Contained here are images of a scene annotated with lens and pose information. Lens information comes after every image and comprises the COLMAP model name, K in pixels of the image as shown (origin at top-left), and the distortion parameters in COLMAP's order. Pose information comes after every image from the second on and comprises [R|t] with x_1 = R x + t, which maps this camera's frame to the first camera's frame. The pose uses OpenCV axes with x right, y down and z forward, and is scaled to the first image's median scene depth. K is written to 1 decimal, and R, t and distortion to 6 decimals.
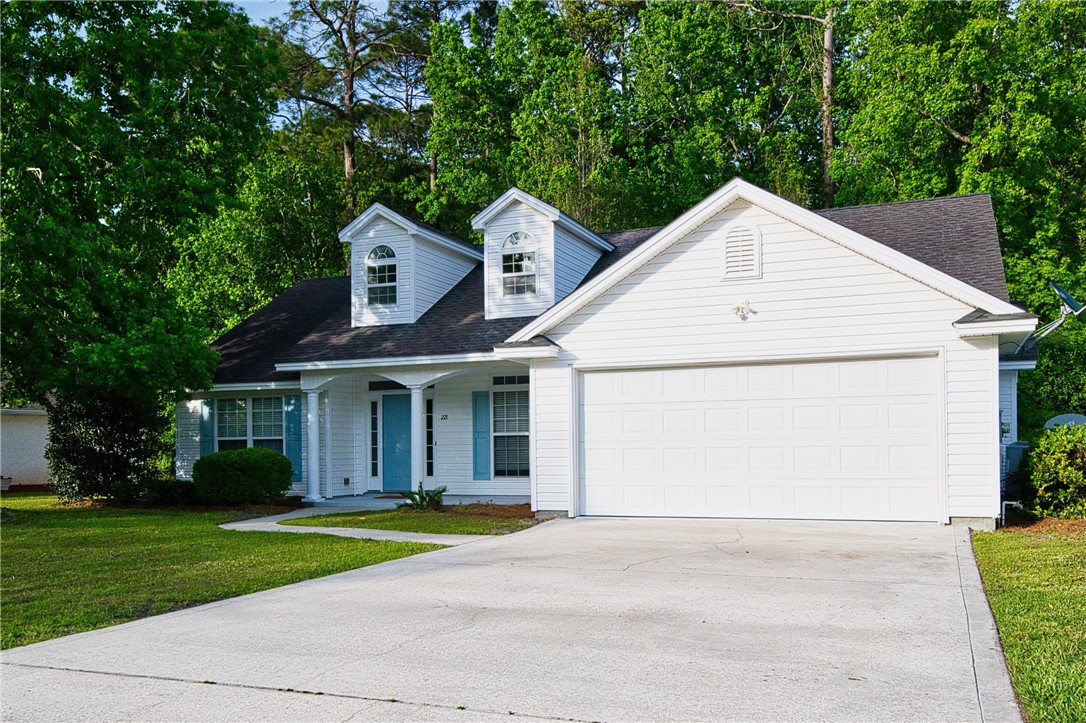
lens RADIAL K [[970.3, 0, 542.3], [0, 970.3, 456.3], [0, 0, 1]] dist [-0.000068, -0.001454]
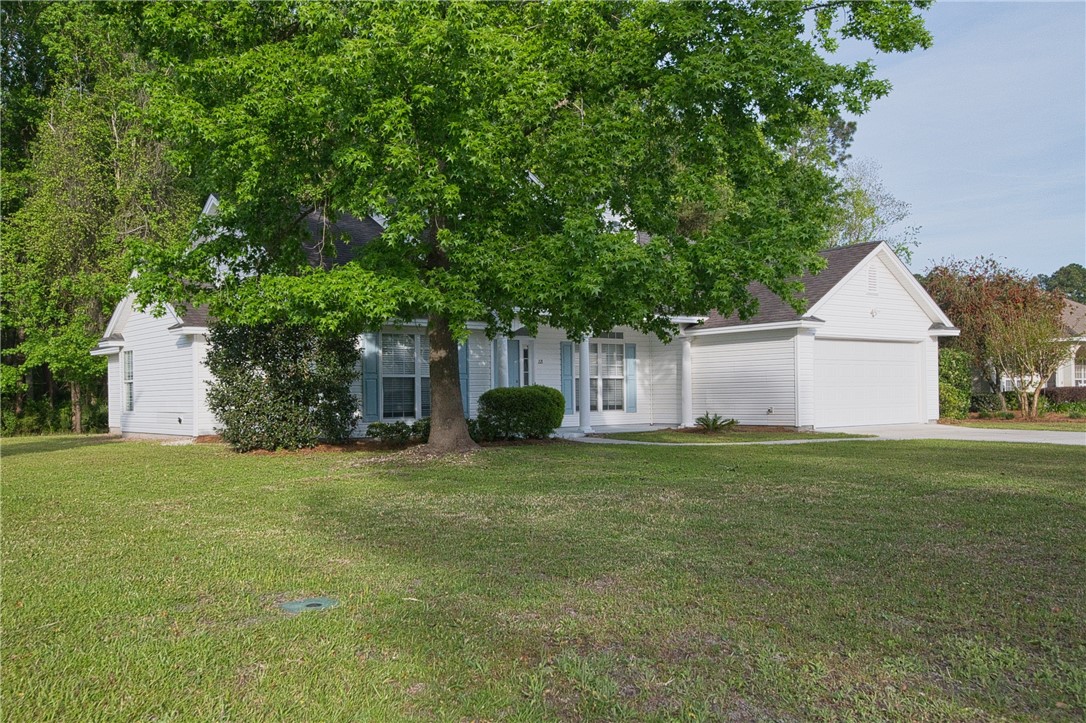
lens RADIAL K [[884.3, 0, 543.0], [0, 884.3, 361.5], [0, 0, 1]] dist [0.030368, 0.002482]
pose [[0.490869, 0.033583, 0.870586, -1.049008], [0.012971, 0.998864, -0.045845, 0.008512], [-0.871137, 0.033796, 0.489876, 0.488048]]
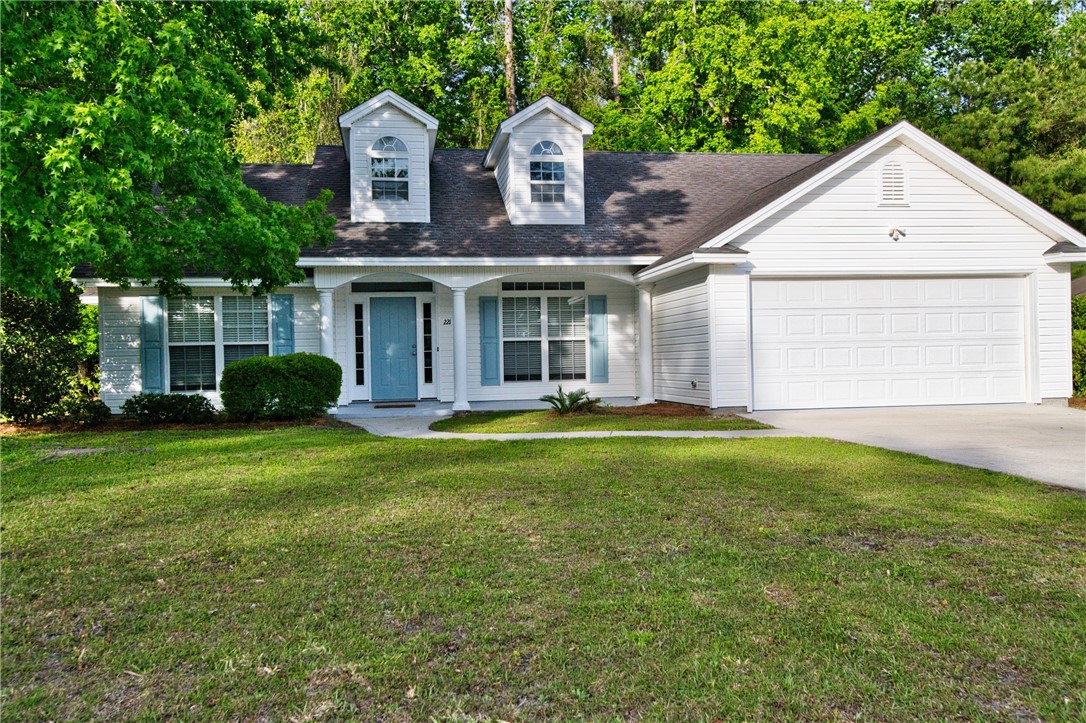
lens RADIAL K [[884.3, 0, 543.0], [0, 884.3, 361.5], [0, 0, 1]] dist [0.030368, 0.002482]
pose [[0.850426, -0.008712, 0.526022, -0.495609], [0.014008, 0.999883, -0.006087, 0.006128], [-0.525907, 0.012545, 0.850449, 0.201776]]
